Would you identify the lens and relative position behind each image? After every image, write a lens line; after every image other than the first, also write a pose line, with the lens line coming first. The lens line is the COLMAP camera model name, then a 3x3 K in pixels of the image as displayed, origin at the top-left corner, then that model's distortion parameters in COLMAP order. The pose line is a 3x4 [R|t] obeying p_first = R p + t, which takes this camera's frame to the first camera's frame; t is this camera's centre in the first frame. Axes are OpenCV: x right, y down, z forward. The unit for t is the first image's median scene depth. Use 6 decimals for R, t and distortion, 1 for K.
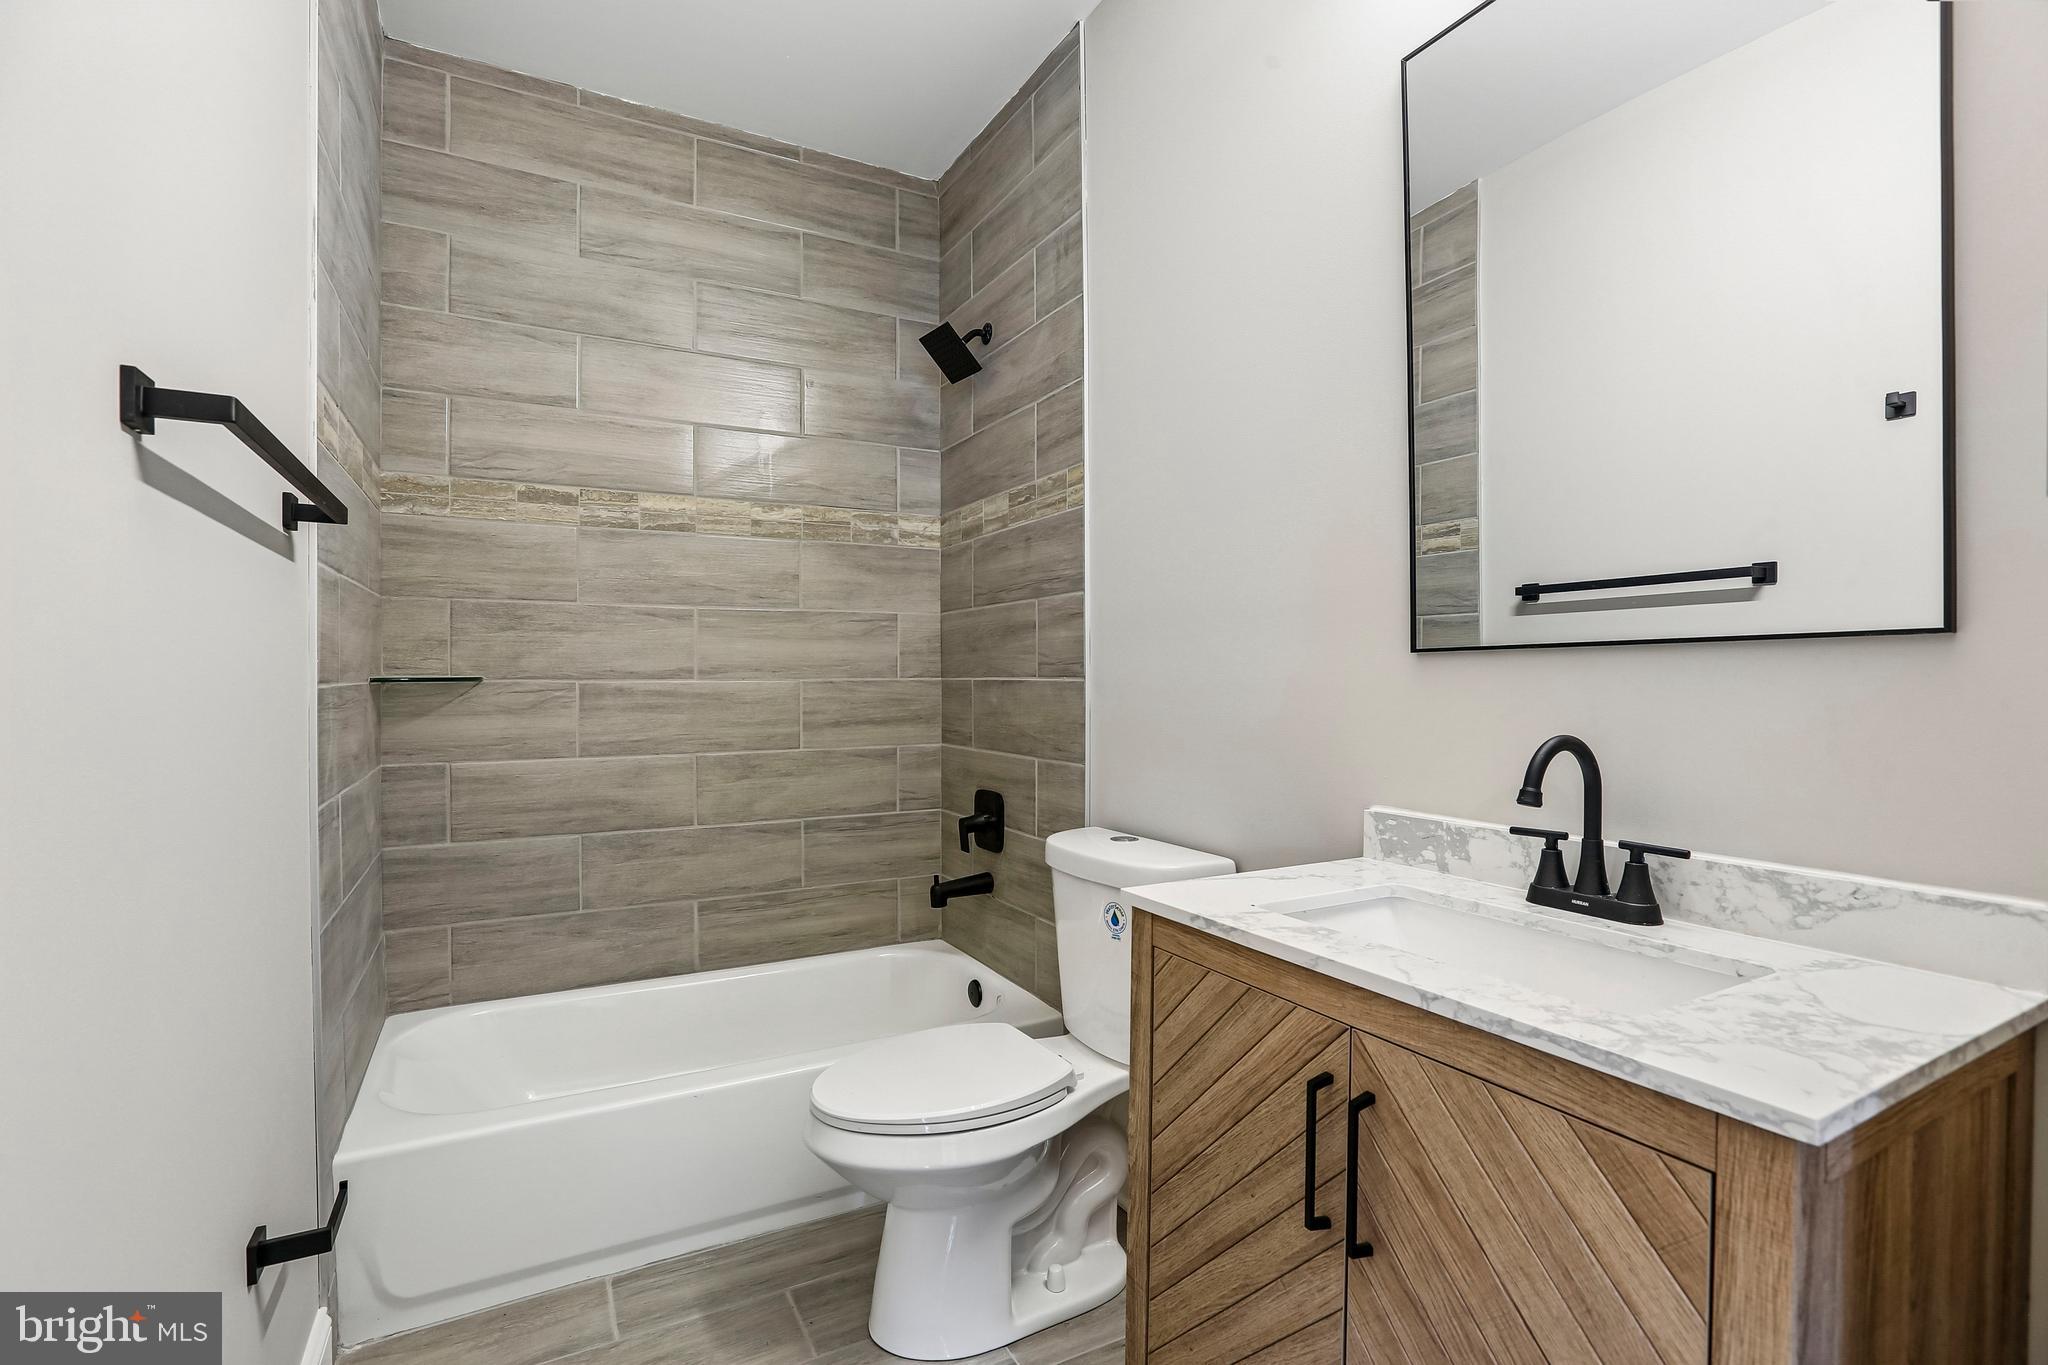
lens RADIAL K [[927.0, 0, 1012.5], [0, 927.0, 677.9], [0, 0, 1]] dist [-0.044560, 0.011217]
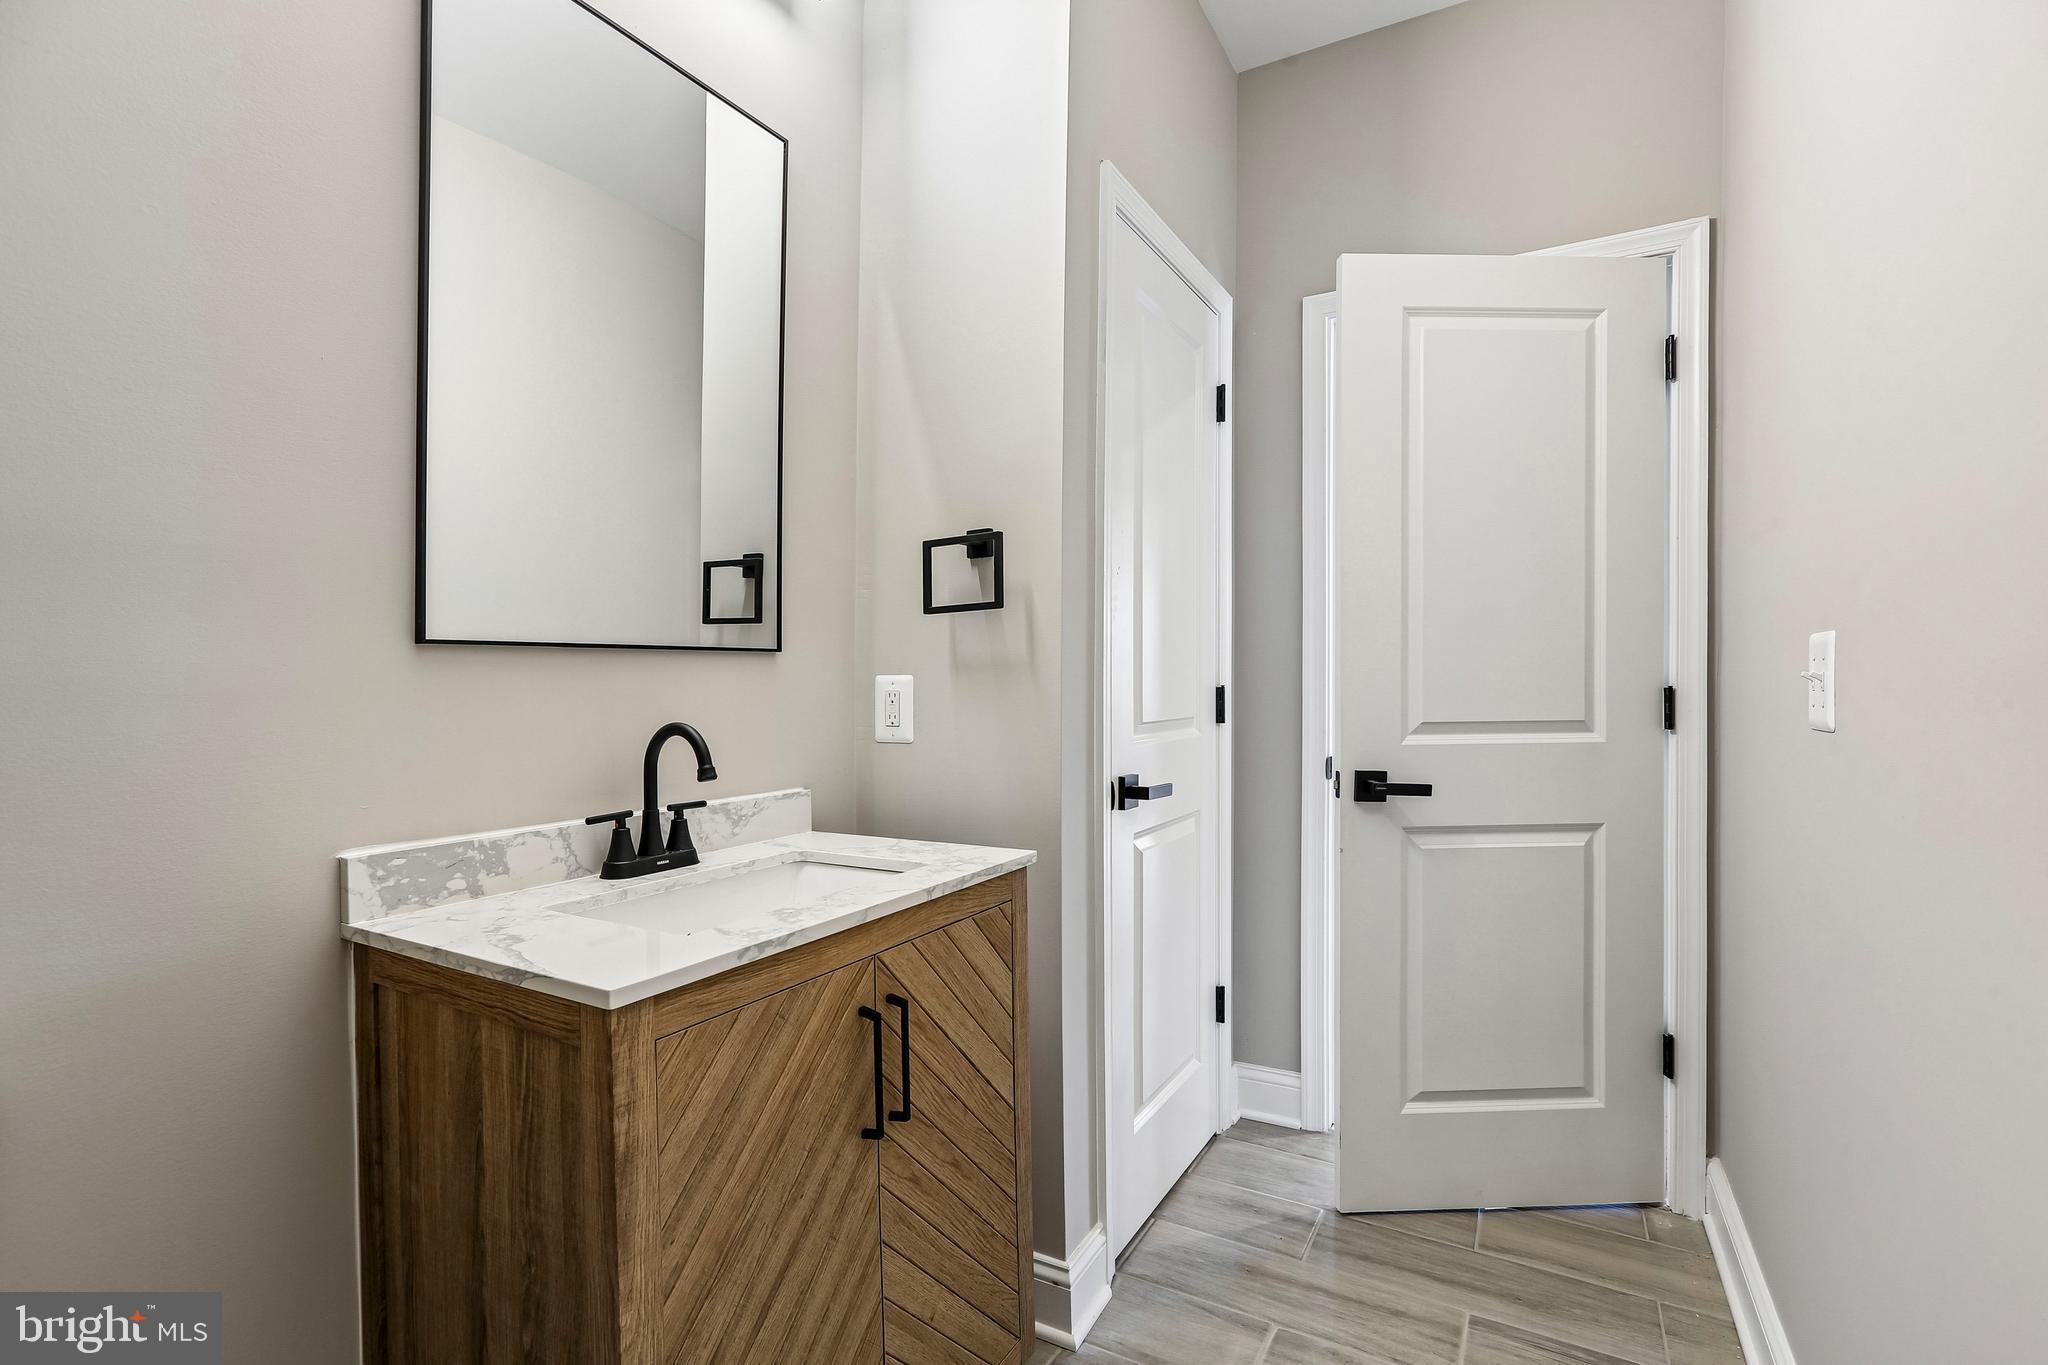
lens RADIAL K [[927.0, 0, 1018.2], [0, 927.0, 696.1], [0, 0, 1]] dist [-0.044560, 0.011217]
pose [[-0.518073, -0.006603, 0.855311, -0.652049], [0.006723, 0.999908, 0.011791, 0.016682], [-0.855310, 0.011859, -0.517981, 1.217661]]
